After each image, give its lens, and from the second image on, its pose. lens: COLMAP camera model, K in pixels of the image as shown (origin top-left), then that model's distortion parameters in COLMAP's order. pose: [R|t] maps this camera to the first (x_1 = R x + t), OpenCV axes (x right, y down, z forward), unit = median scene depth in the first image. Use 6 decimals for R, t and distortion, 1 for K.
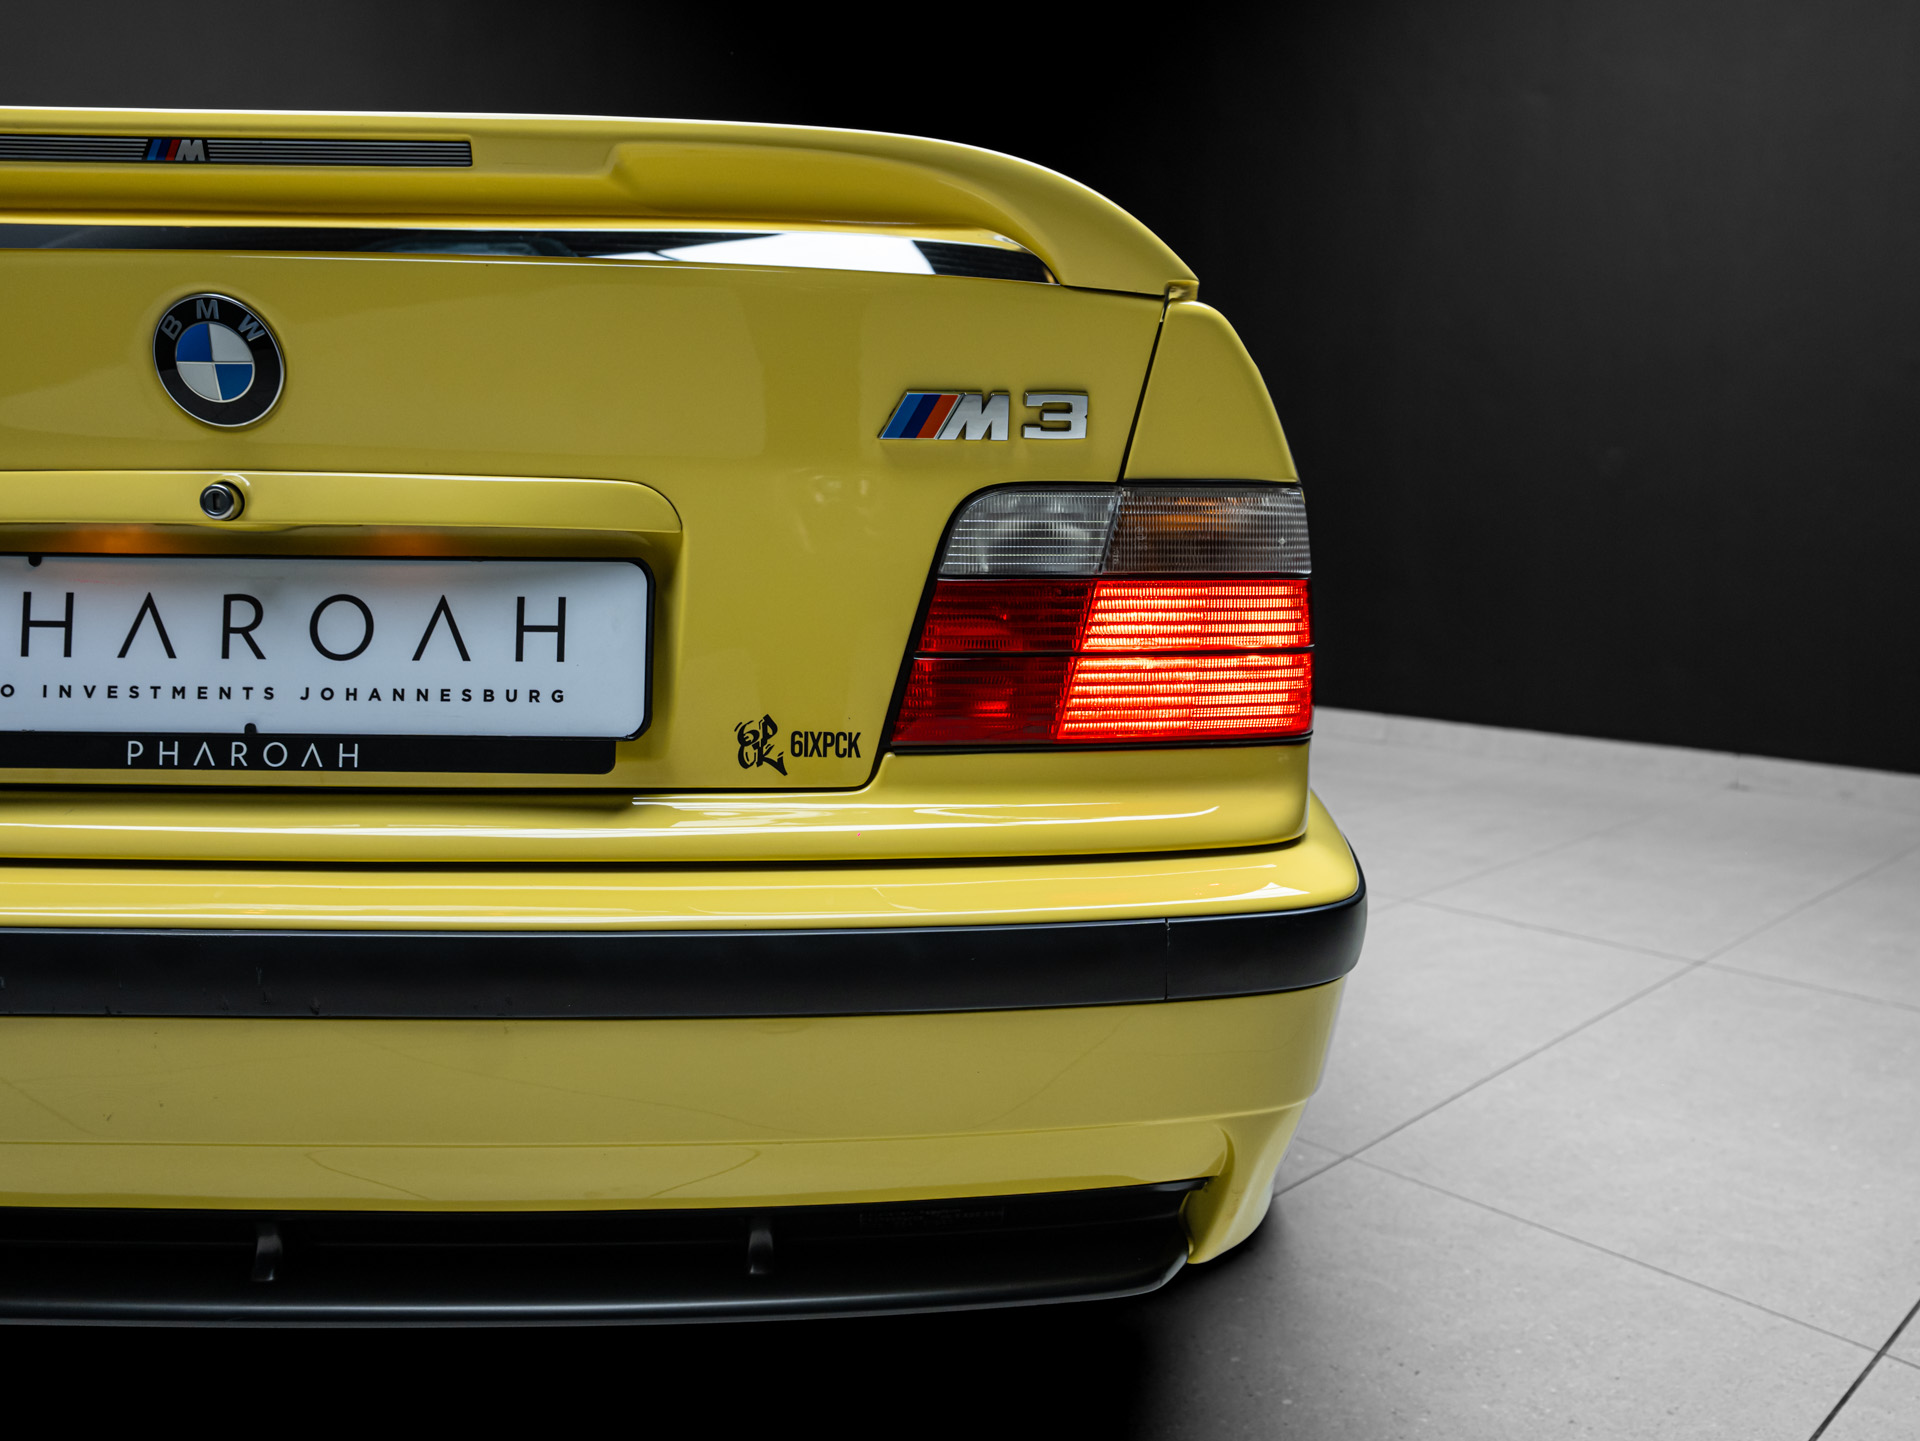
lens RADIAL K [[1435.4, 0, 951.2], [0, 1435.4, 723.4], [0, 0, 1]] dist [-0.024836, 0.058012]
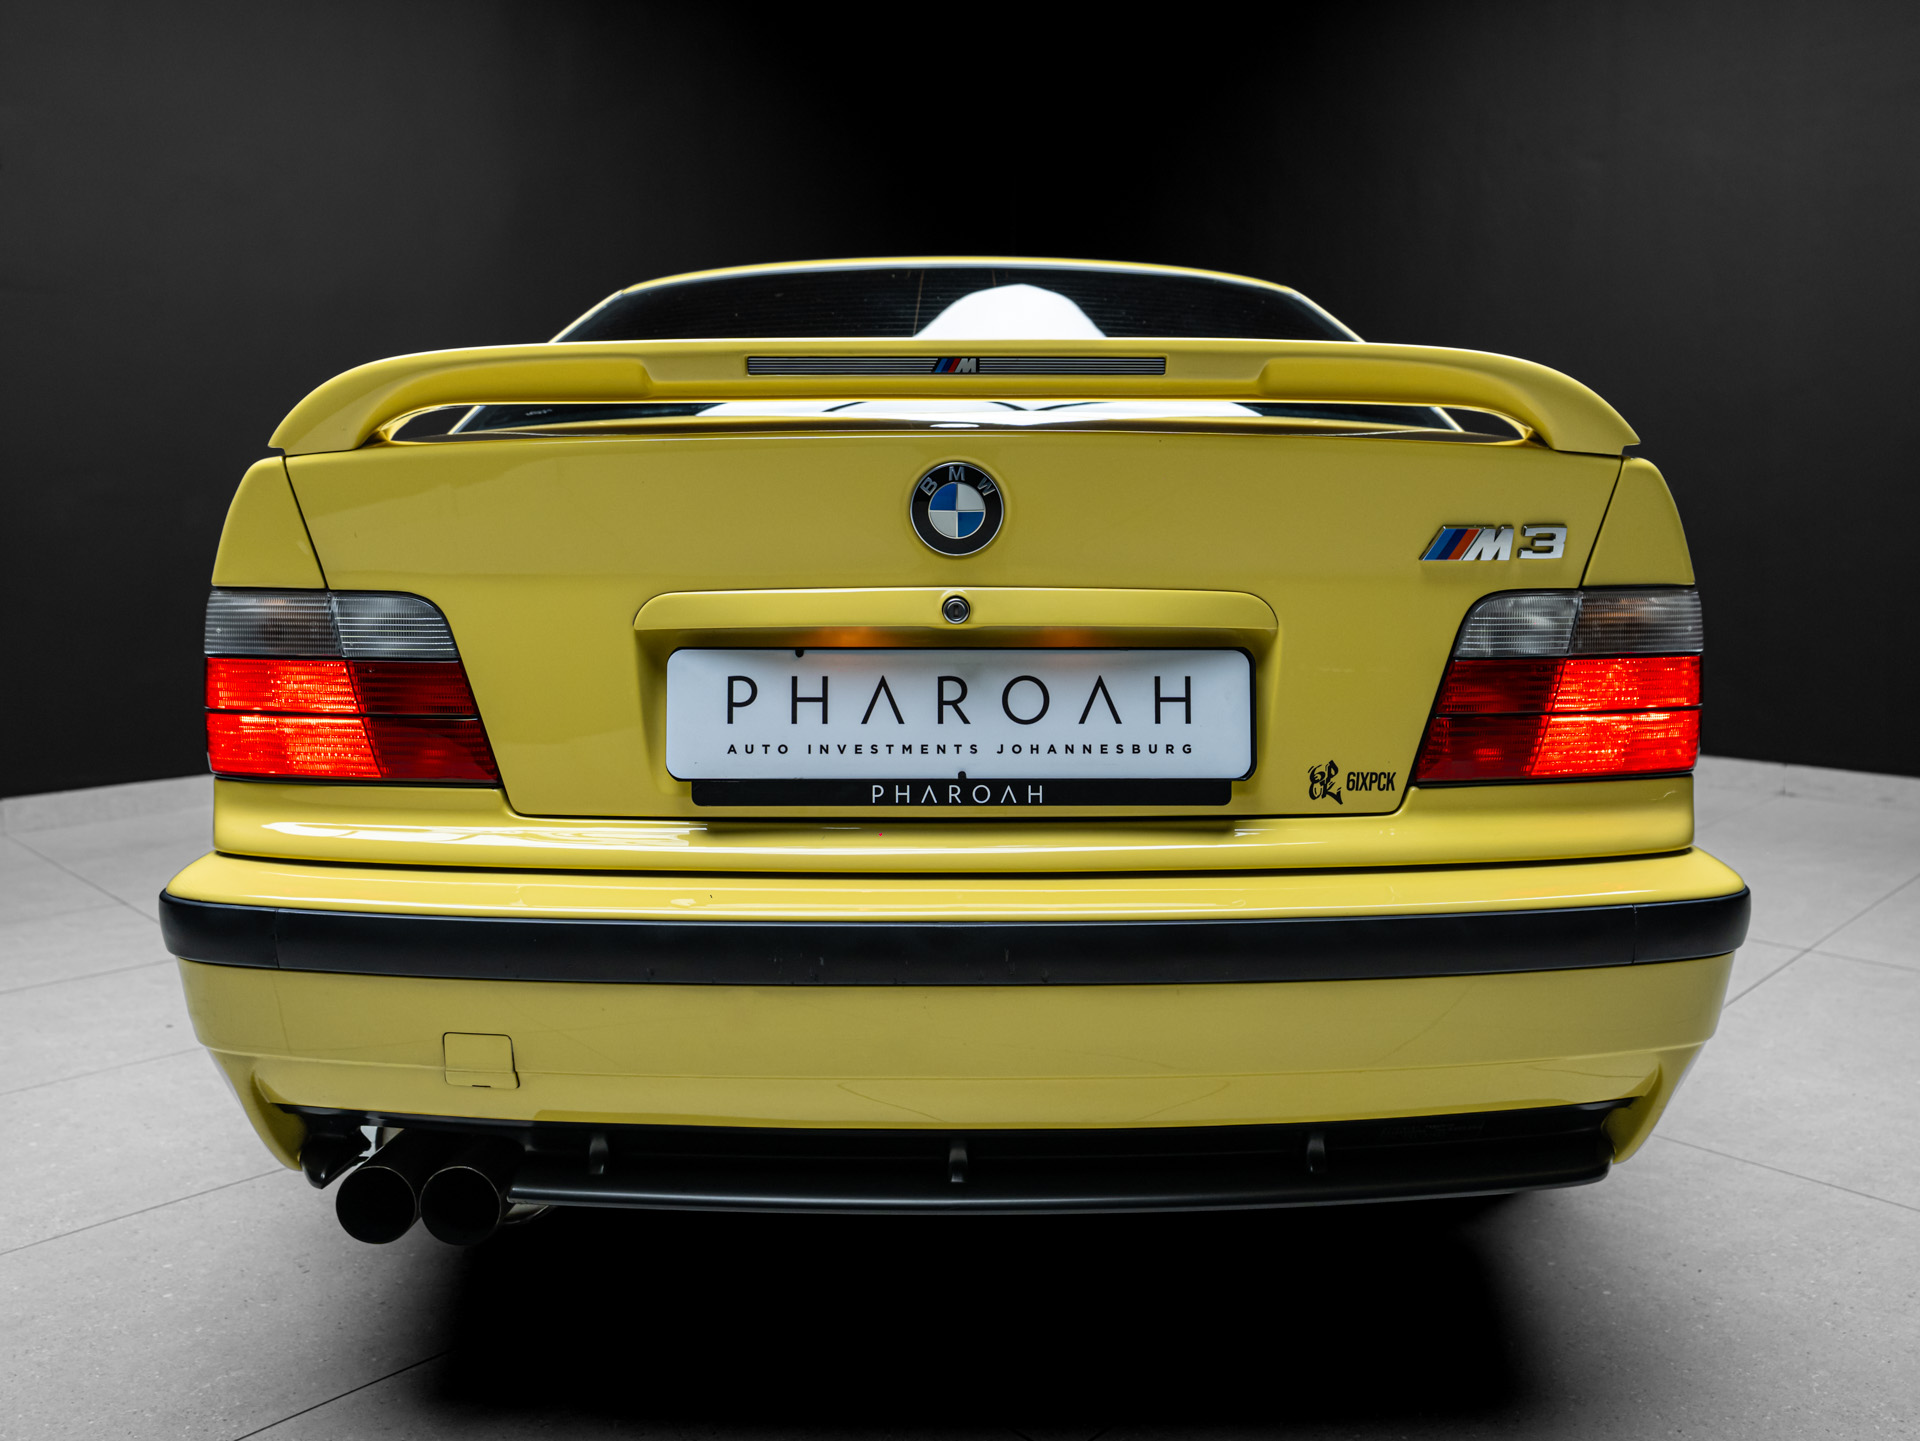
lens RADIAL K [[1435.4, 0, 951.2], [0, 1435.4, 723.4], [0, 0, 1]] dist [-0.024836, 0.058012]
pose [[0.999592, -0.010414, 0.026599, -0.533025], [0.010625, 0.999913, -0.007804, -0.034891], [-0.026515, 0.008083, 0.999616, -0.361654]]
